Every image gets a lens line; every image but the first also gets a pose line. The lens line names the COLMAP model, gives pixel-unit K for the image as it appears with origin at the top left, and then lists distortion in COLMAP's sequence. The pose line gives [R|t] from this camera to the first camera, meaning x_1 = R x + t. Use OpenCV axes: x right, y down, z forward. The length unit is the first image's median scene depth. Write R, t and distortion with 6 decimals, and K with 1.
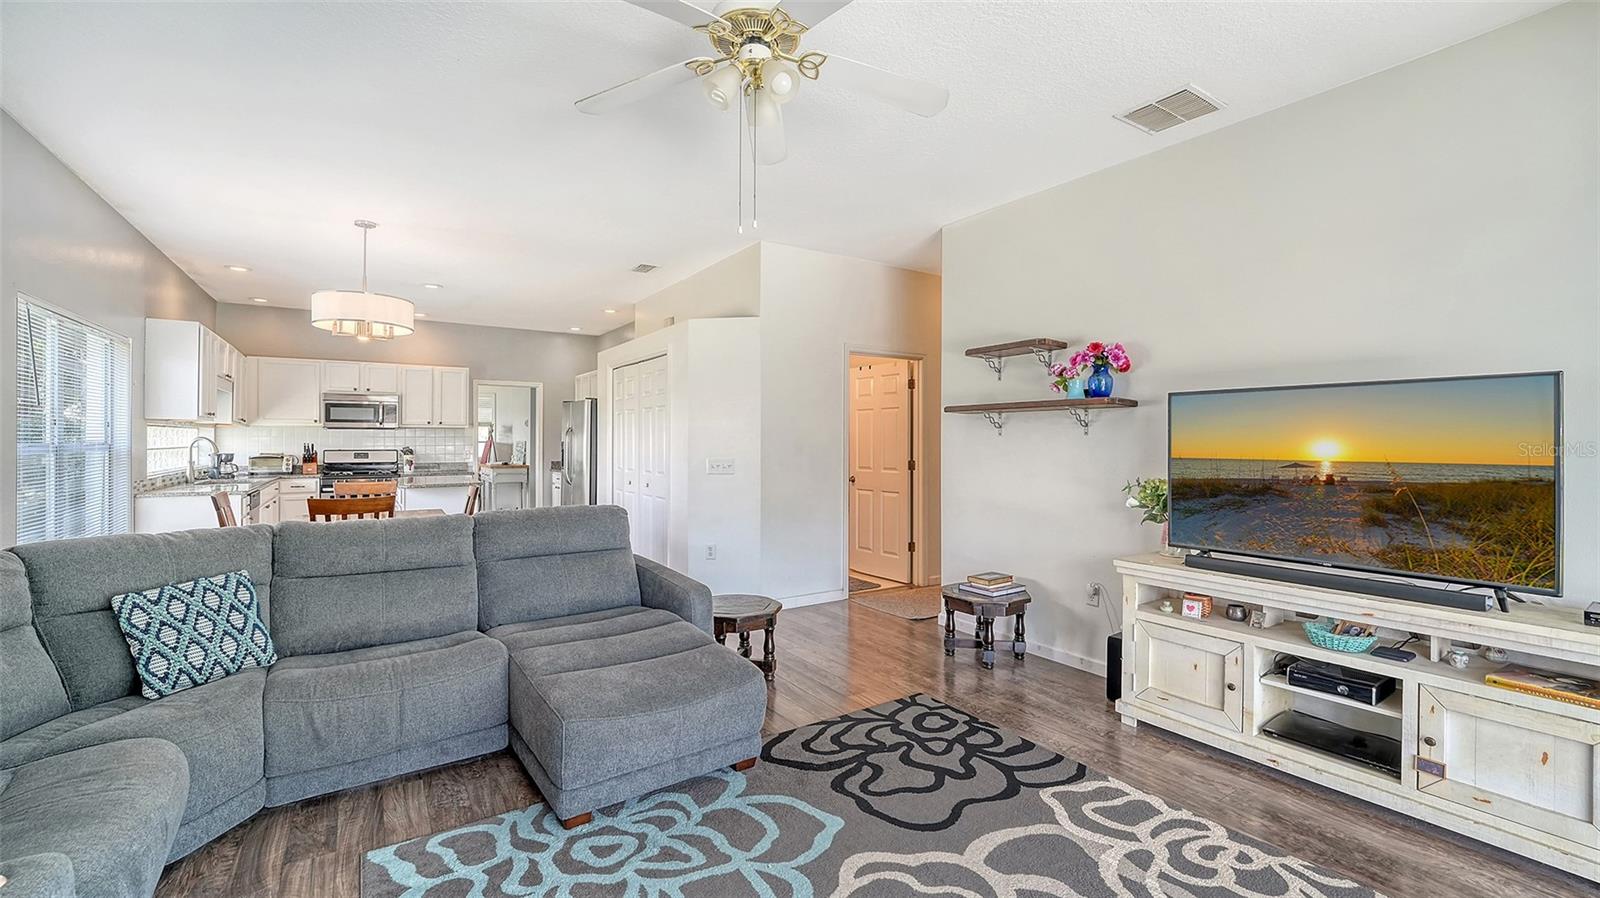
lens RADIAL K [[668.6, 0, 803.4], [0, 668.6, 449.2], [0, 0, 1]] dist [-0.017555, 0.000047]
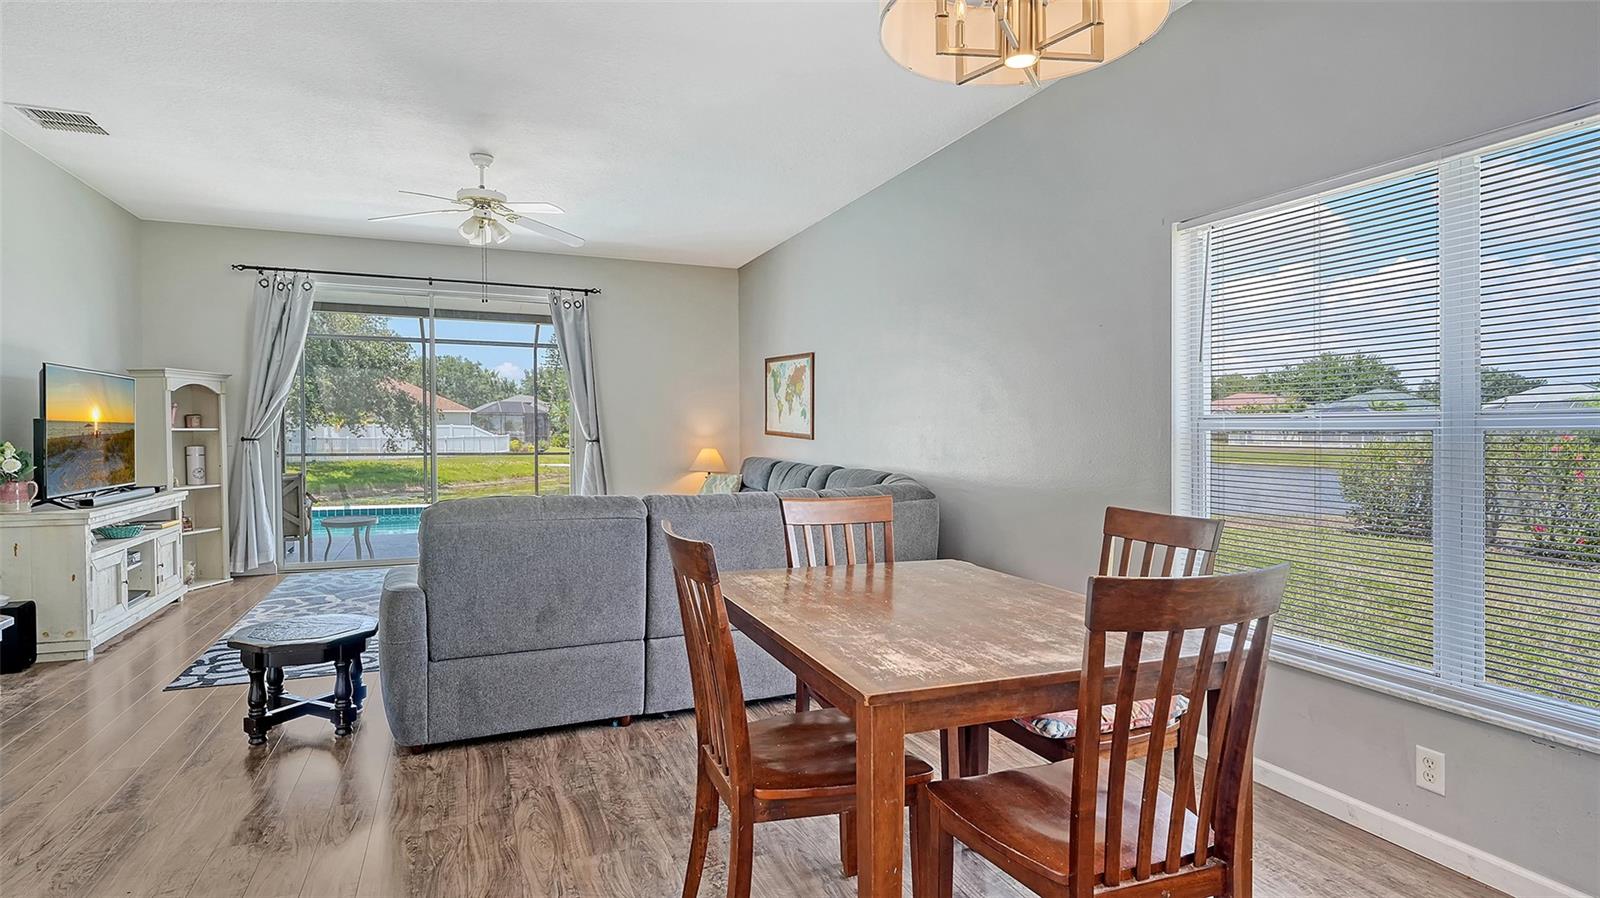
lens RADIAL K [[813.3, 0, 797.7], [0, 813.3, 448.2], [0, 0, 1]] dist [-0.000266, 0.000111]
pose [[-0.980410, -0.013836, 0.196483, -1.090991], [-0.007287, 0.999395, 0.034012, 0.002773], [-0.196835, 0.031914, -0.979917, 2.393218]]
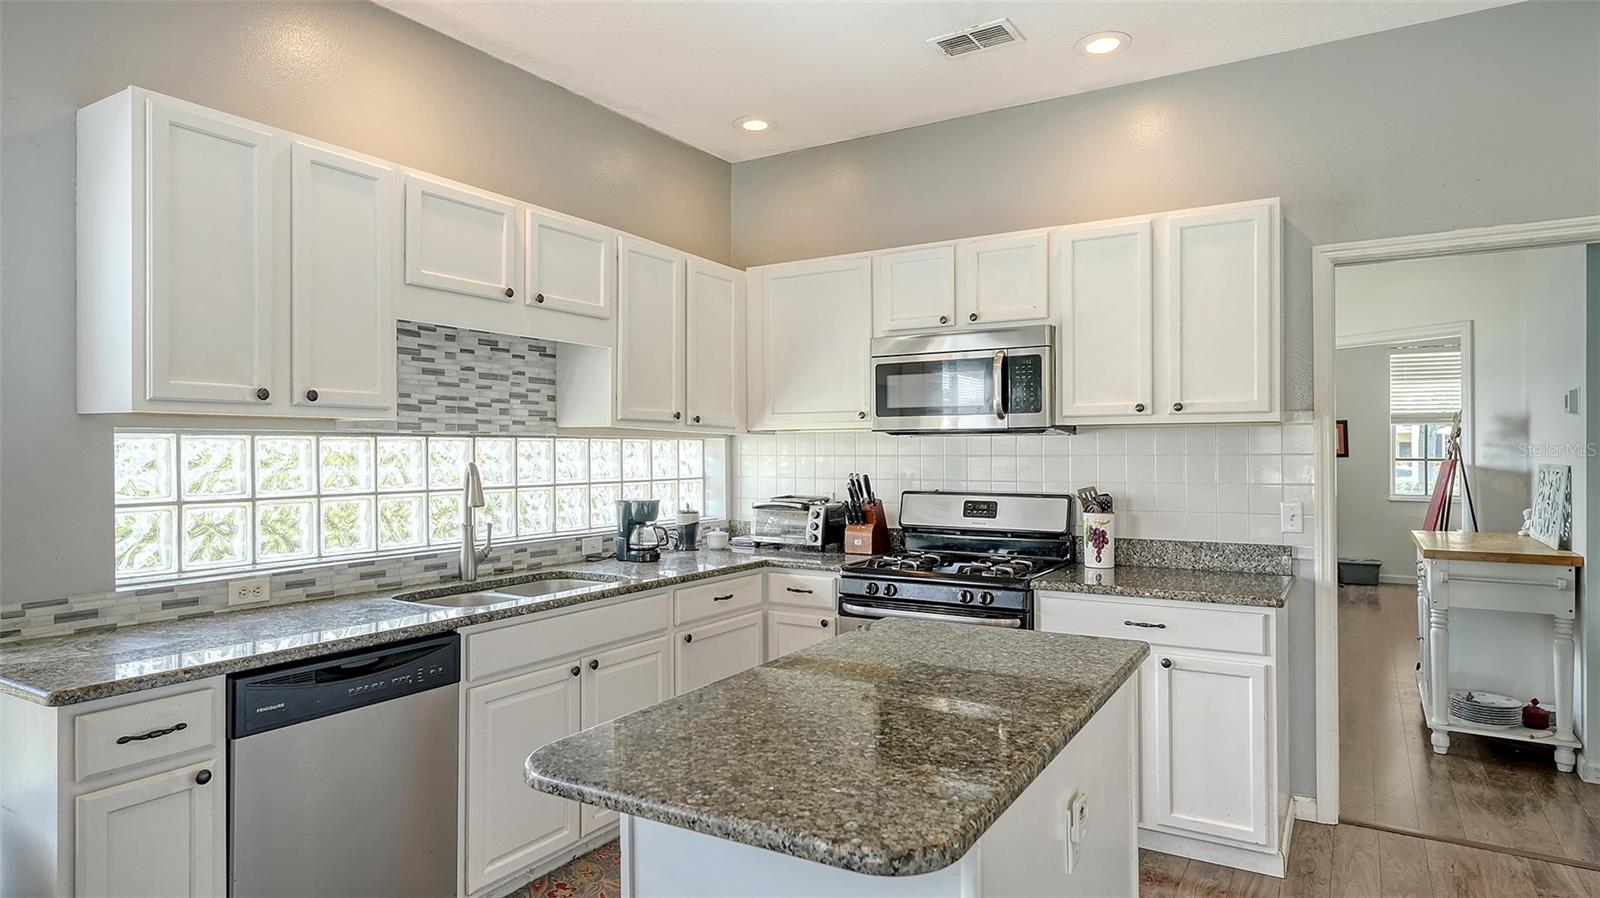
lens RADIAL K [[904.5, 0, 803.9], [0, 904.5, 442.9], [0, 0, 1]] dist [0.005026, 0.000560]
pose [[0.422065, -0.011496, -0.906493, -0.786589], [-0.007816, 0.999836, -0.016319, -0.049925], [0.906532, 0.013973, 0.421906, 2.078456]]
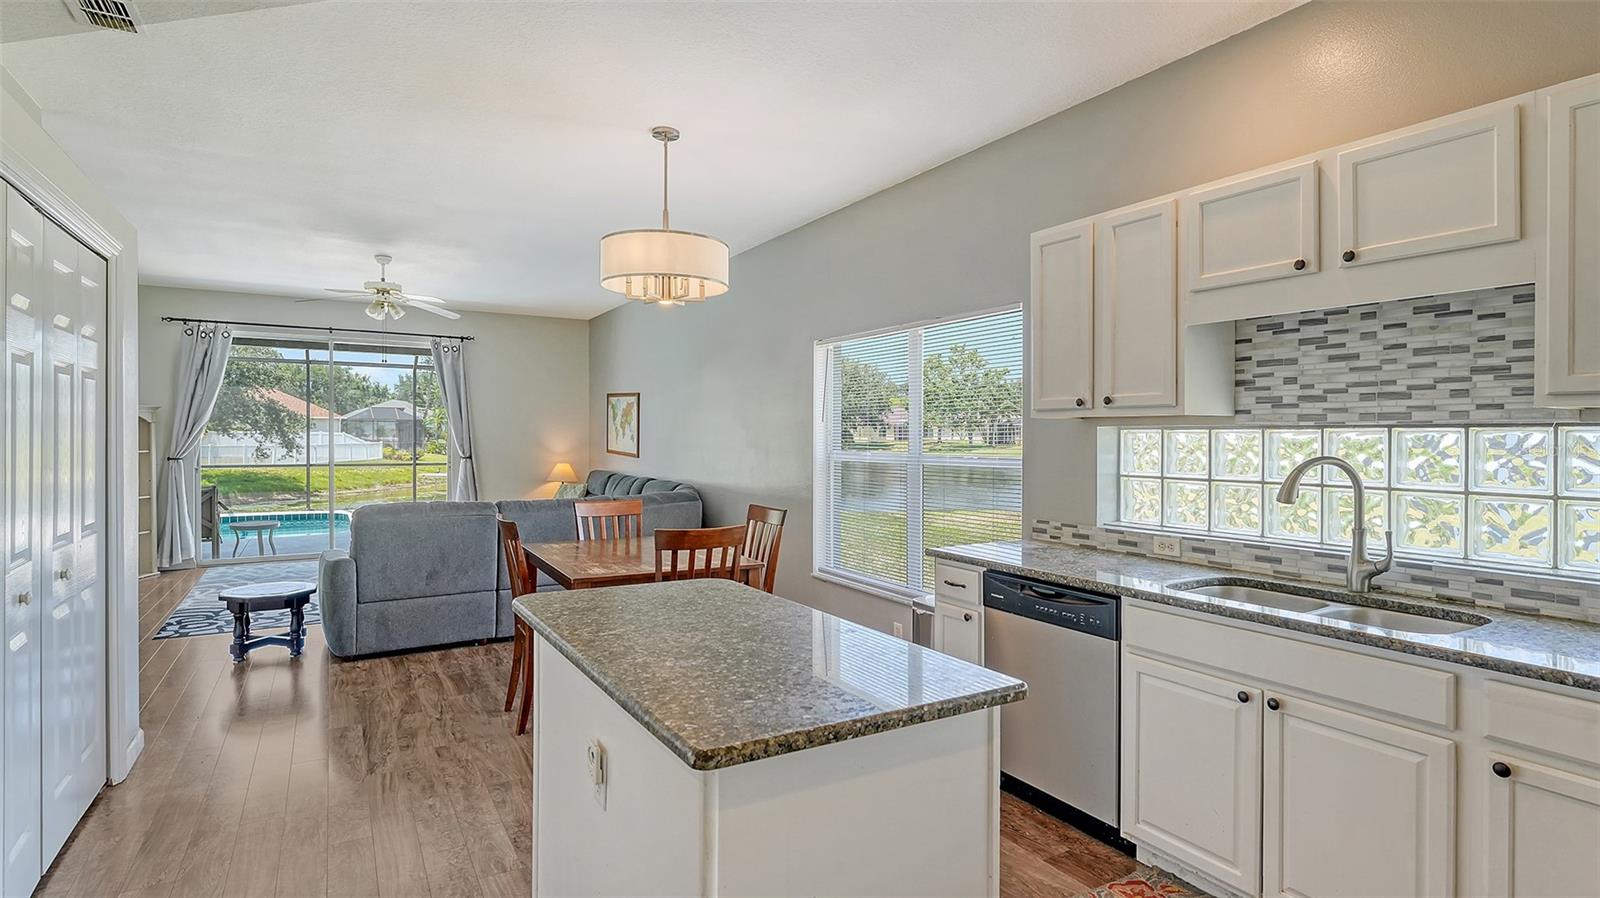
lens RADIAL K [[787.2, 0, 800.6], [0, 787.2, 434.7], [0, 0, 1]] dist [-0.011846, -0.002233]
pose [[-0.998848, -0.010603, 0.046804, -1.439619], [-0.010167, 0.999903, 0.009547, -0.067263], [-0.046901, 0.009060, -0.998858, 3.088717]]
